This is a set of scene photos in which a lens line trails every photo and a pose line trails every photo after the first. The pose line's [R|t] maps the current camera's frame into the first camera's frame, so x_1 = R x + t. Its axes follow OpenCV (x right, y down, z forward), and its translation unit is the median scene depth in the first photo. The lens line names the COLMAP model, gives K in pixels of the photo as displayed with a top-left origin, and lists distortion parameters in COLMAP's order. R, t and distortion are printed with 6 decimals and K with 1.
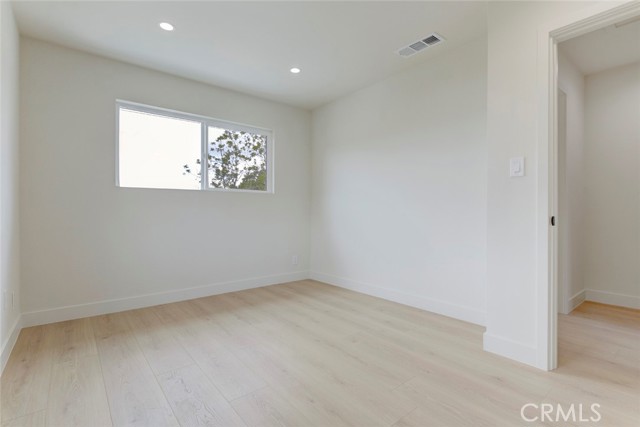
lens RADIAL K [[306.2, 0, 321.6], [0, 306.2, 211.6], [0, 0, 1]] dist [-0.001639, -0.000622]
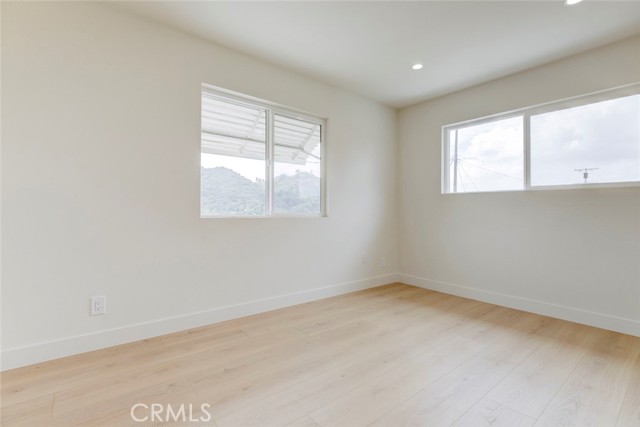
lens RADIAL K [[306.2, 0, 321.6], [0, 306.2, 211.6], [0, 0, 1]] dist [-0.001639, -0.000622]
pose [[-0.008969, 0.001641, -0.999958, 0.724566], [-0.012768, 0.999917, 0.001755, -0.002703], [0.999878, 0.012783, -0.008947, 0.599249]]
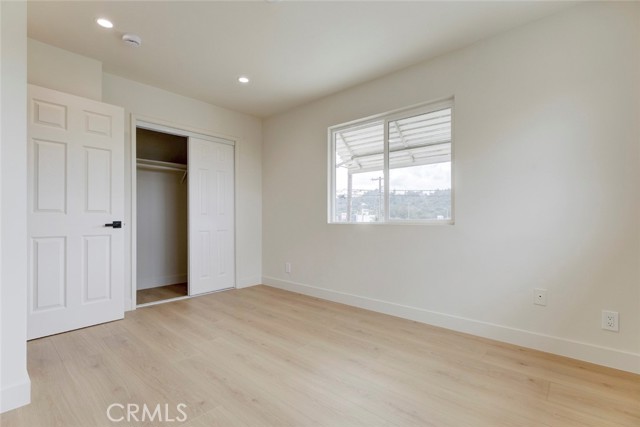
lens RADIAL K [[305.8, 0, 318.3], [0, 305.8, 221.1], [0, 0, 1]] dist [-0.000850, -0.000171]
pose [[-0.991859, -0.000352, -0.127343, -0.064646], [-0.001664, 0.999947, 0.010201, 0.002313], [0.127333, 0.010330, -0.991806, 1.606425]]
